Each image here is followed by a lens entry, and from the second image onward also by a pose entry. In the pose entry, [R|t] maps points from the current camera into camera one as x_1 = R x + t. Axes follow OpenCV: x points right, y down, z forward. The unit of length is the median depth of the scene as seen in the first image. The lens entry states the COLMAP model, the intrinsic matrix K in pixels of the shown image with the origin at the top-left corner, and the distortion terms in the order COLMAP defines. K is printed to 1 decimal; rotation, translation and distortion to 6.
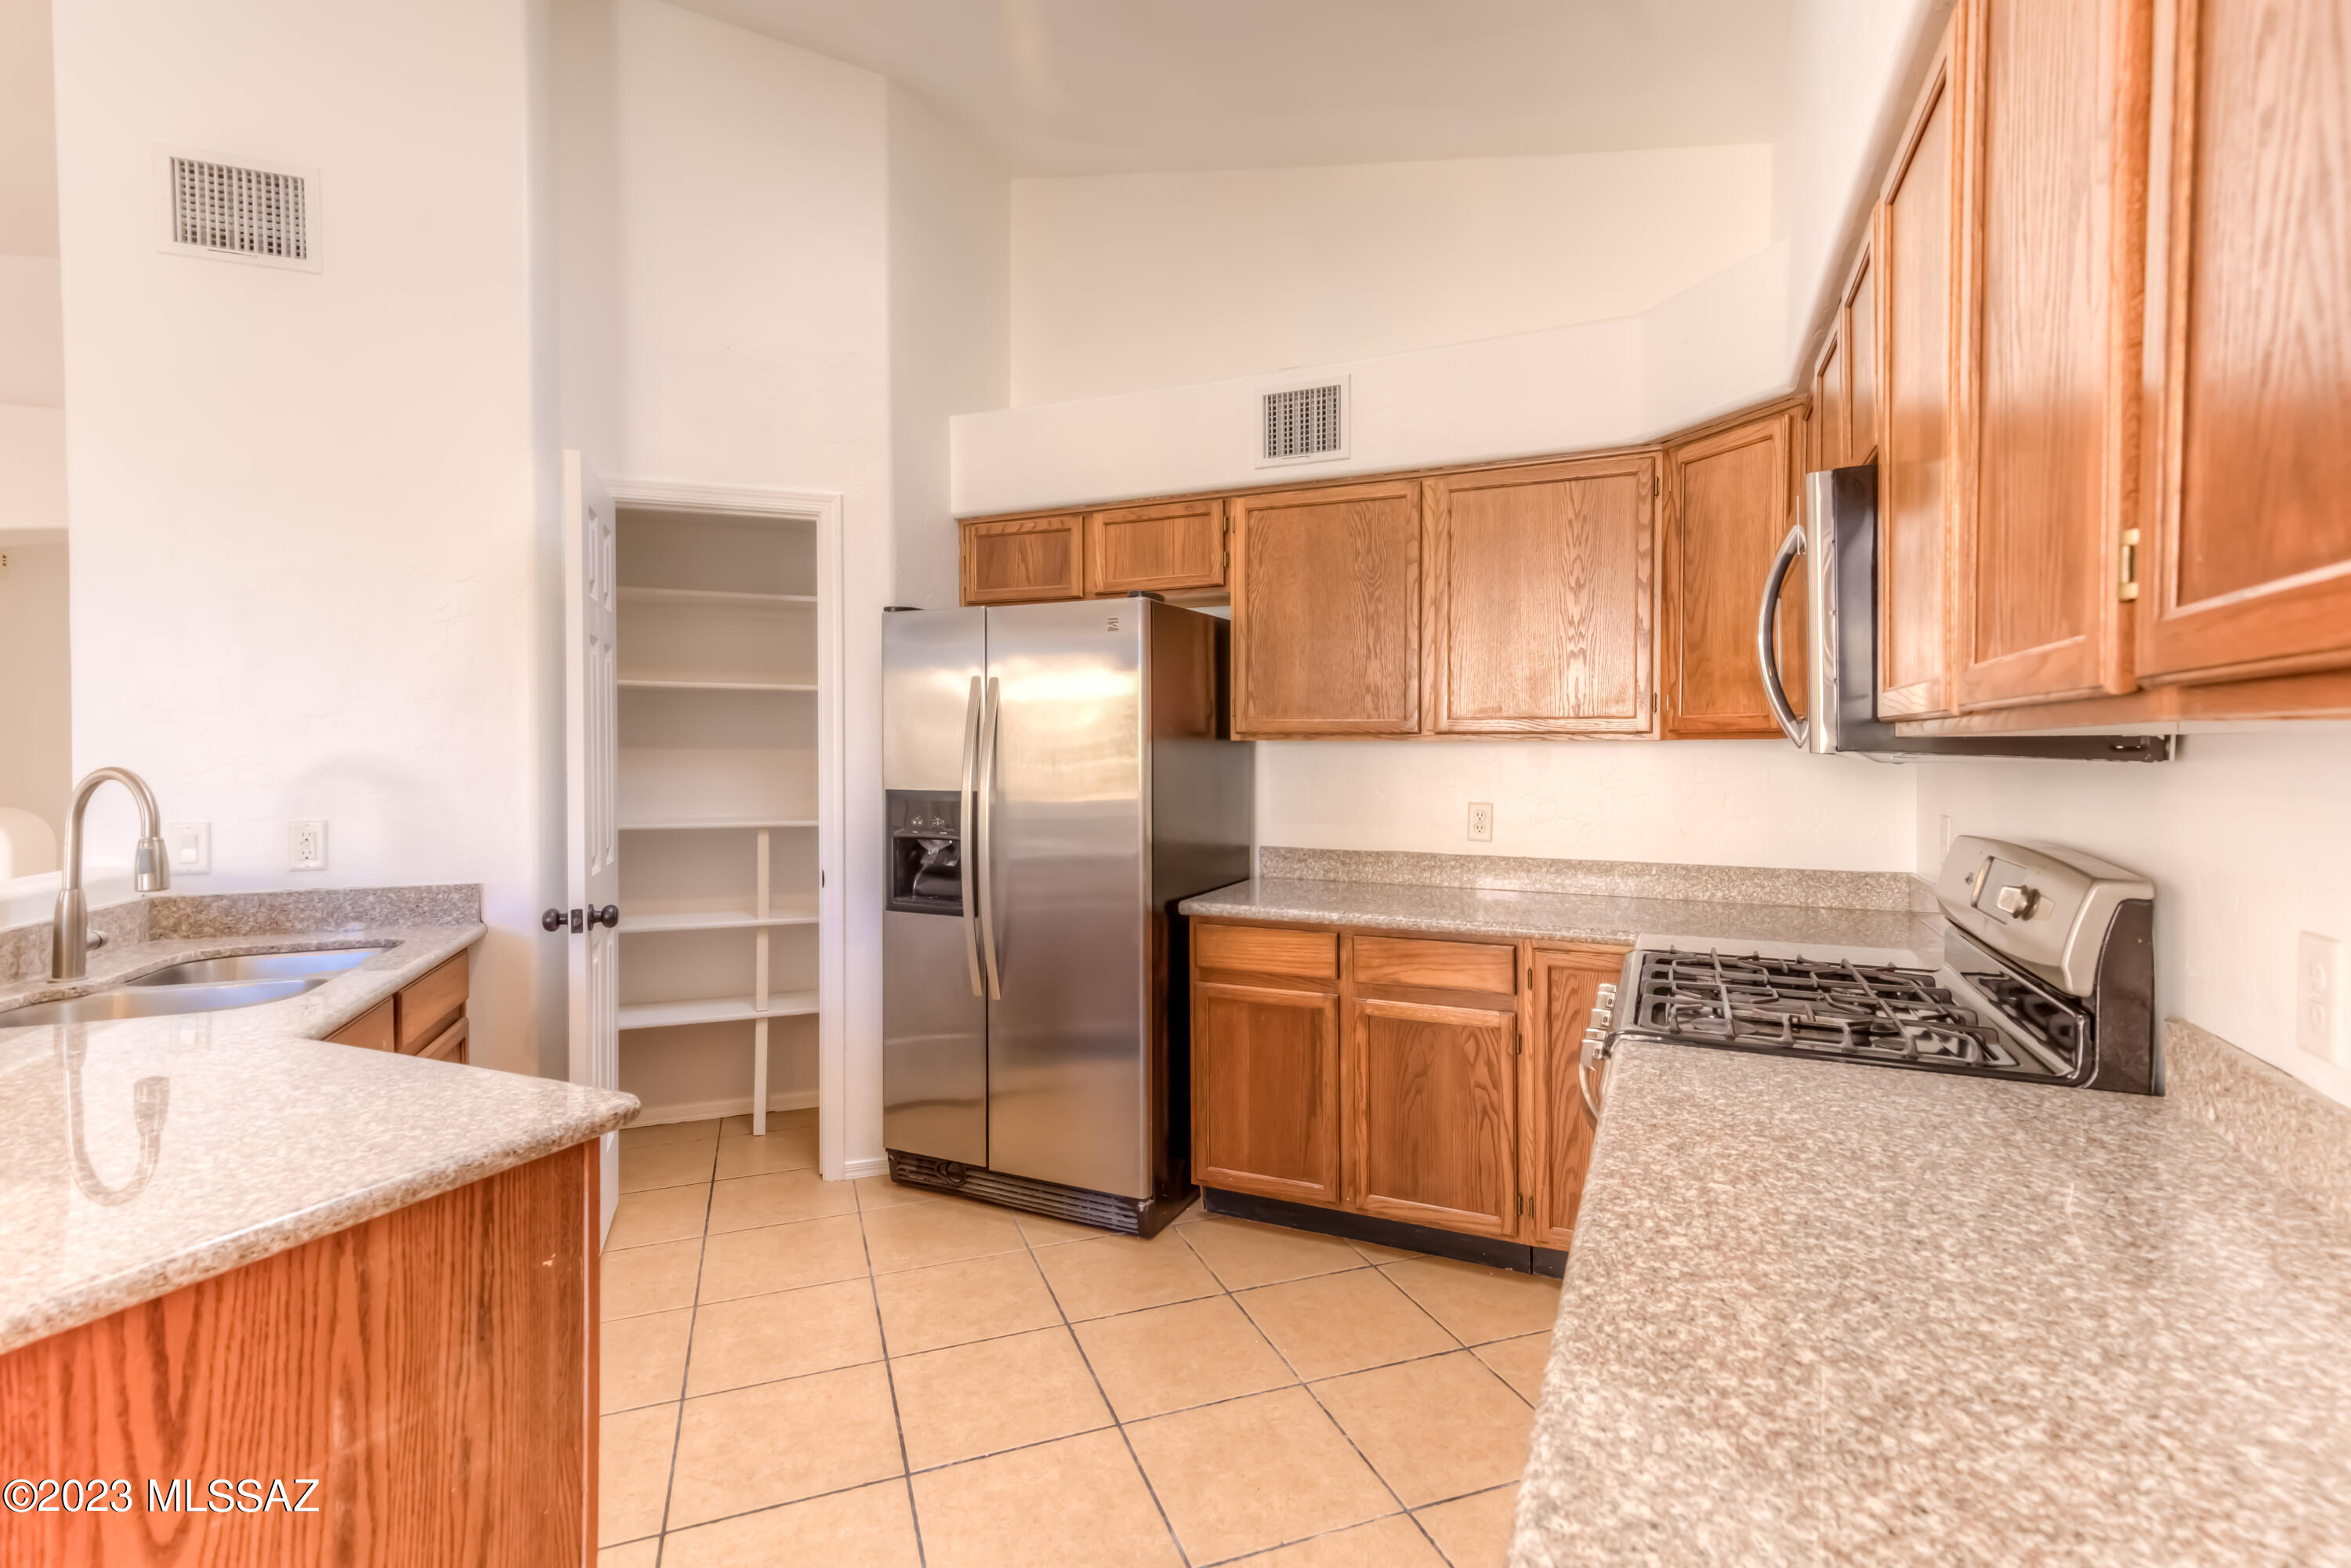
lens RADIAL K [[1093.3, 0, 1179.7], [0, 1093.3, 751.1], [0, 0, 1]] dist [0.023887, 0.001195]
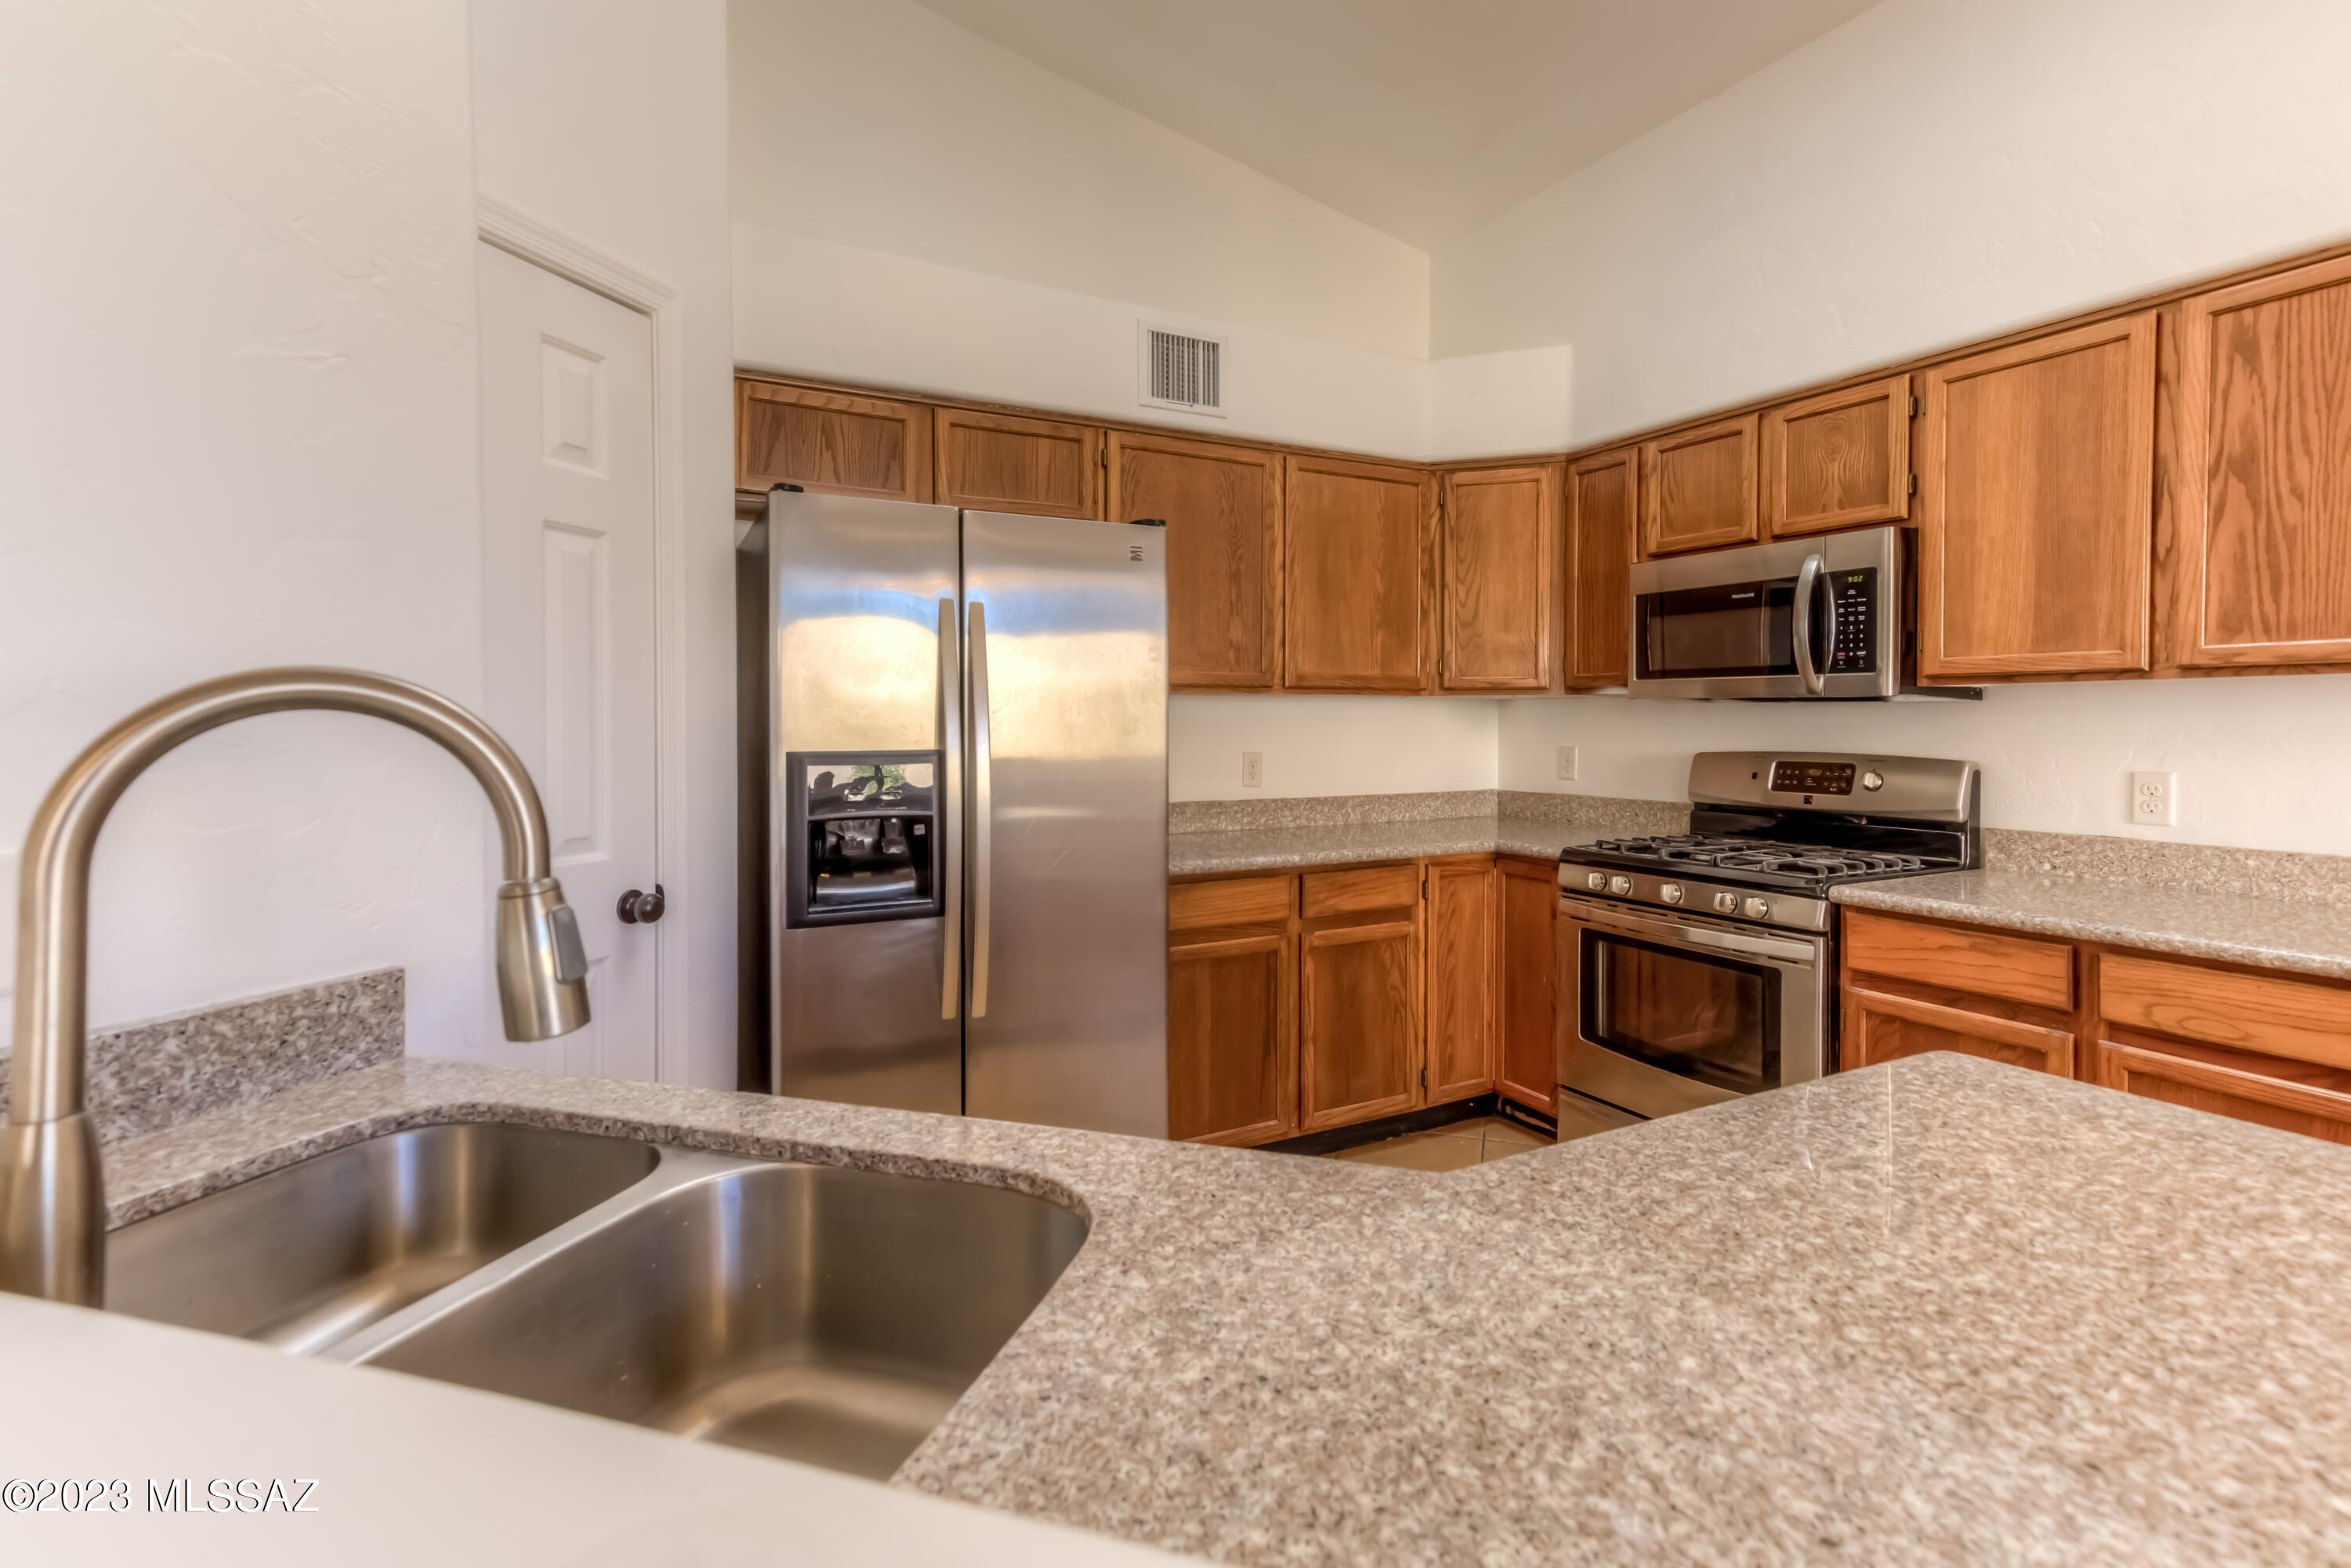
lens RADIAL K [[1093.3, 0, 1218.3], [0, 1093.3, 727.7], [0, 0, 1]] dist [0.023887, 0.001195]
pose [[0.601347, -0.007667, 0.798951, -0.693056], [0.008372, 0.999960, 0.003295, 0.020556], [-0.798944, 0.004708, 0.601387, 0.401646]]
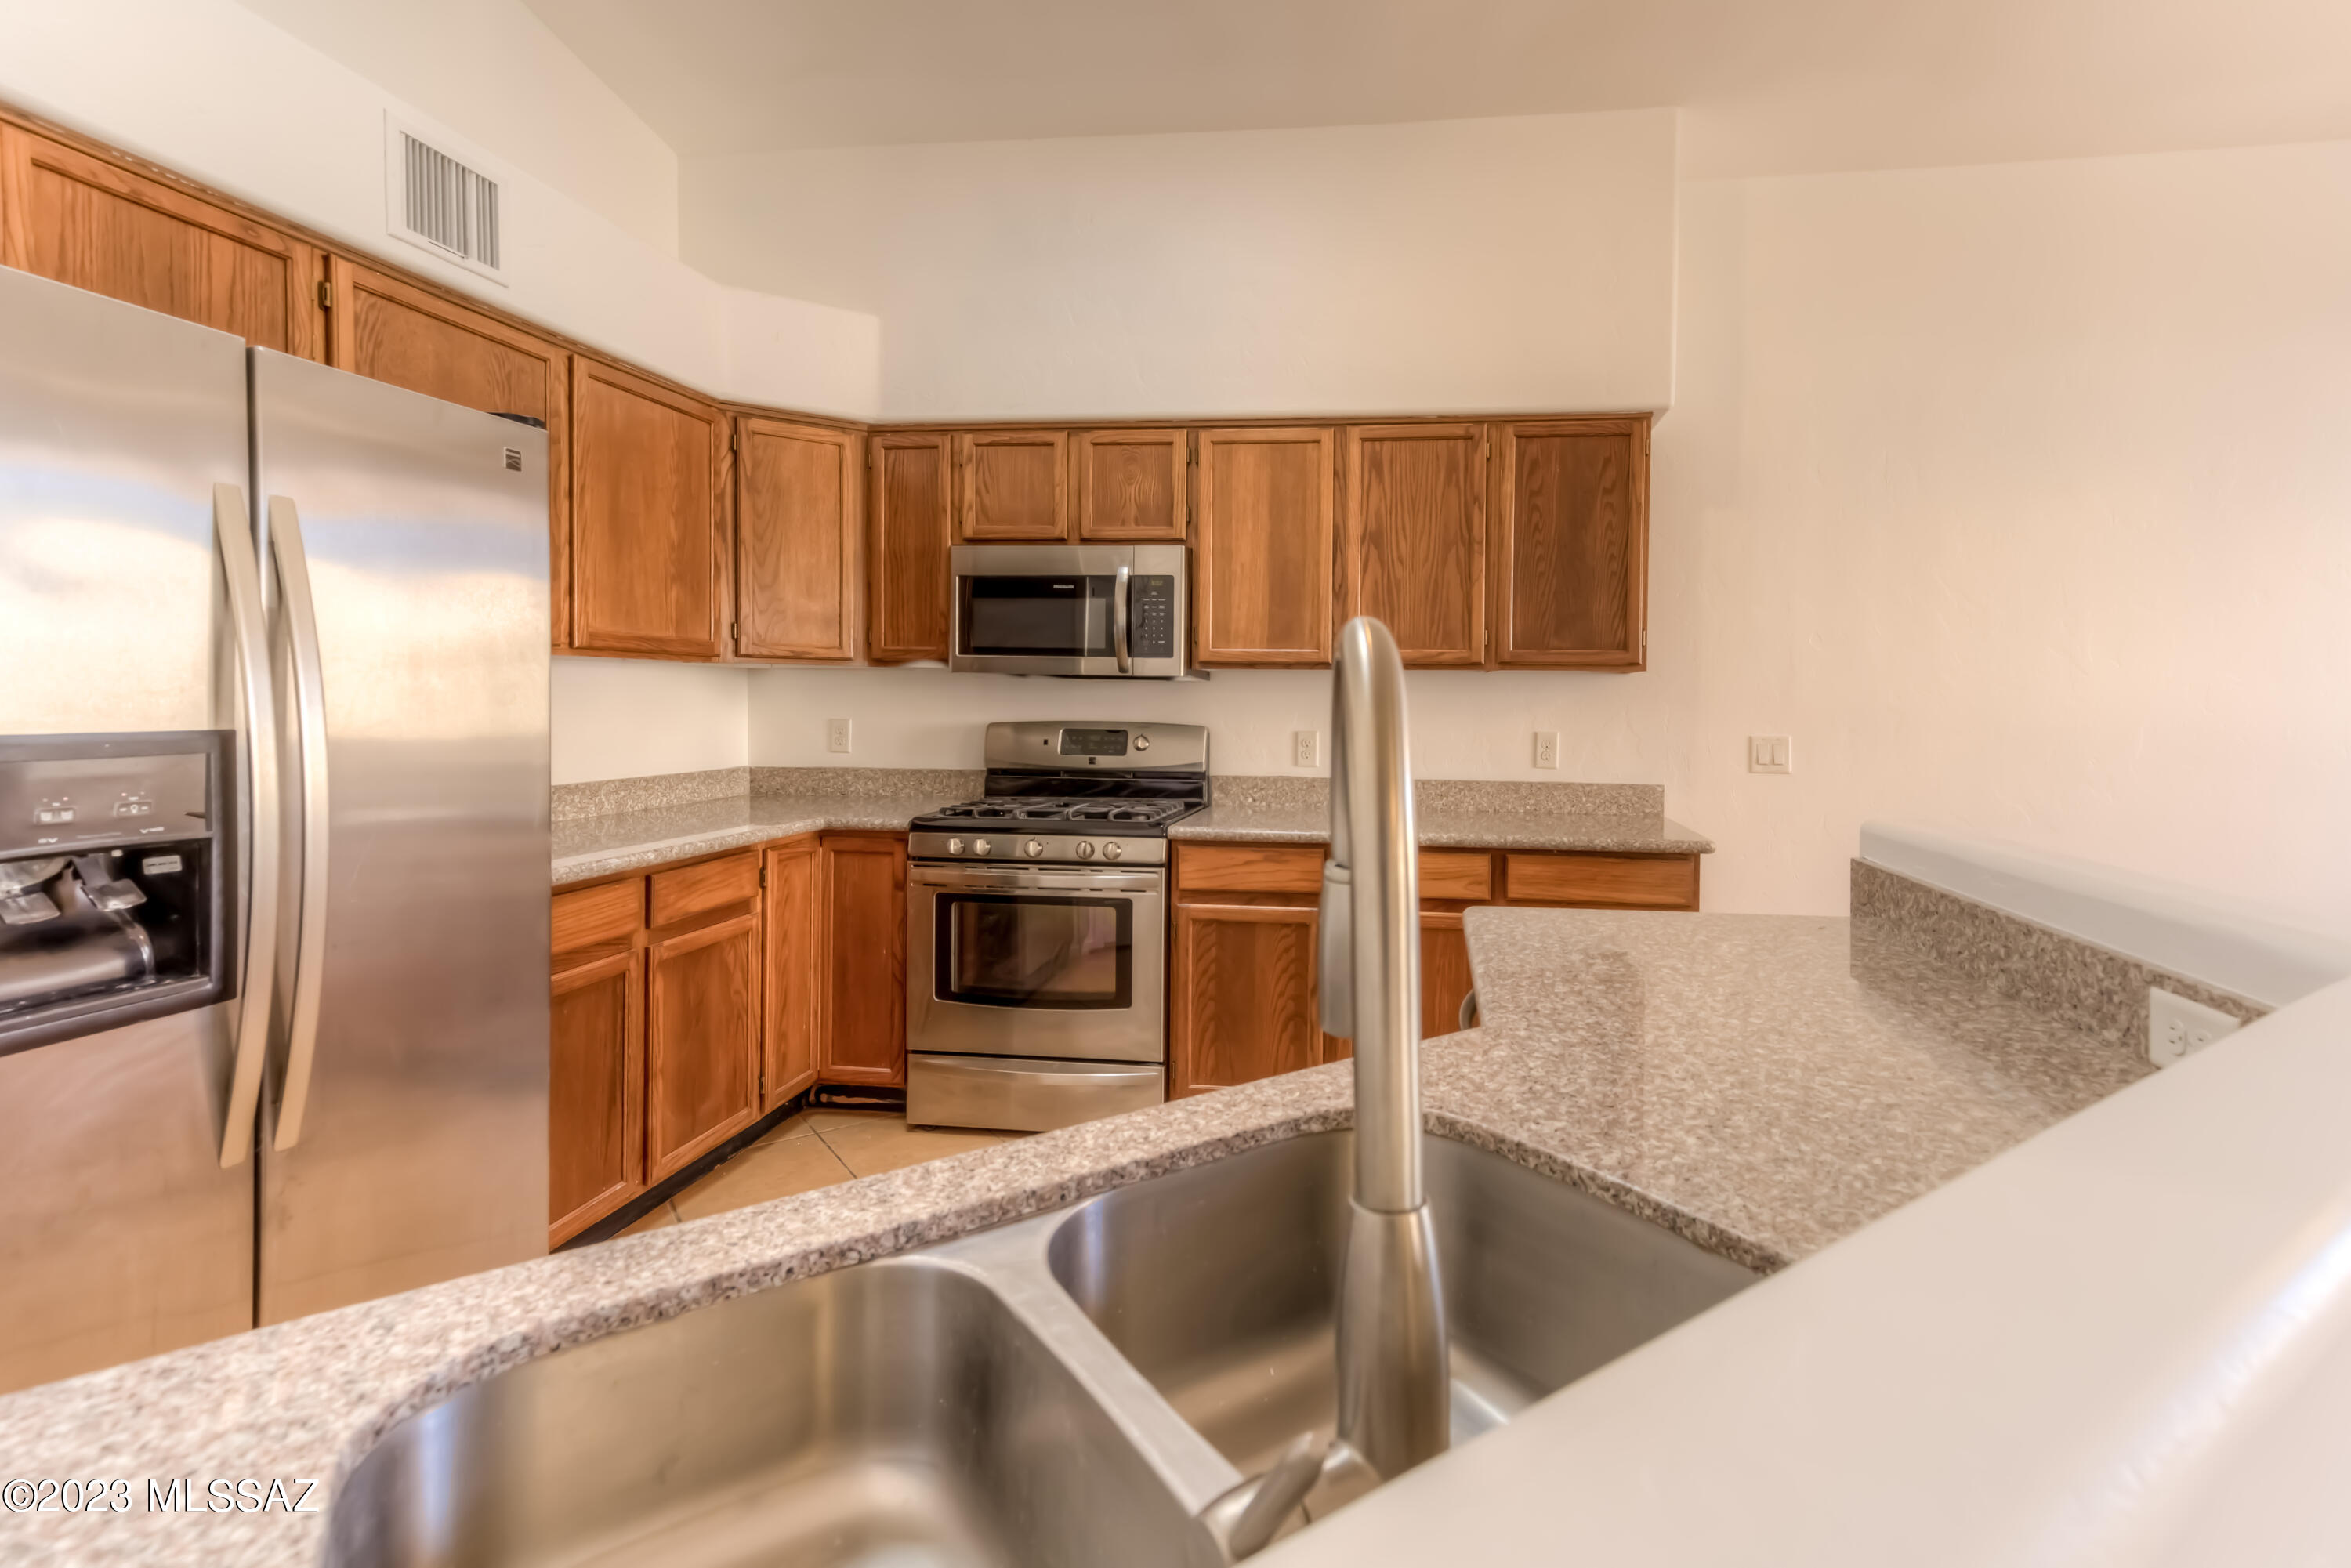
lens RADIAL K [[1093.3, 0, 1296.6], [0, 1093.3, 709.7], [0, 0, 1]] dist [0.023887, 0.001195]
pose [[-0.283220, -0.014400, 0.958947, -0.785427], [-0.001793, 0.999893, 0.014486, 0.020386], [-0.959053, 0.002383, -0.283215, 0.708046]]
